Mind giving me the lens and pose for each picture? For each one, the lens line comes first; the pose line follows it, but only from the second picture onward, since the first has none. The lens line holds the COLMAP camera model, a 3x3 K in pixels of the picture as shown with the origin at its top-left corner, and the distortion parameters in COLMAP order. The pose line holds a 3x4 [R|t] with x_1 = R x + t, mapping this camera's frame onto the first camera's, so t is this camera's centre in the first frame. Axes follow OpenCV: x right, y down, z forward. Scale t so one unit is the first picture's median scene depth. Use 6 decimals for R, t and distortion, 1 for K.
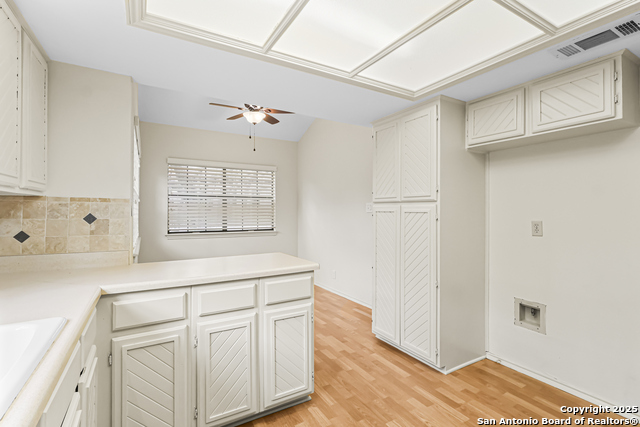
lens RADIAL K [[296.8, 0, 318.7], [0, 296.8, 211.2], [0, 0, 1]] dist [-0.004035, 0.000290]
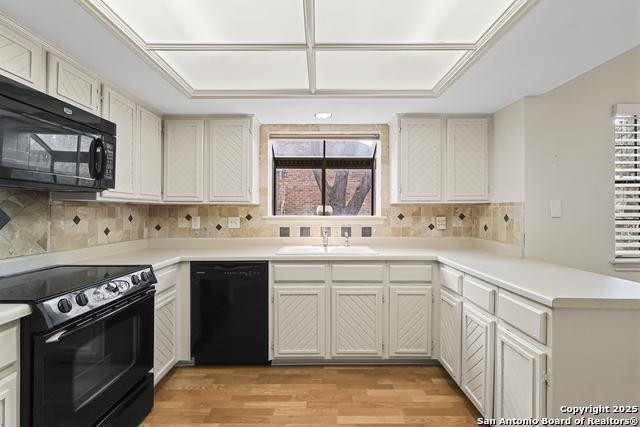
lens RADIAL K [[296.8, 0, 319.2], [0, 296.8, 212.7], [0, 0, 1]] dist [-0.004035, 0.000290]
pose [[-0.498541, 0.000014, -0.866866, 0.837635], [-0.001255, 0.999999, 0.000738, 0.001195], [0.866865, 0.001456, -0.498540, 0.954856]]
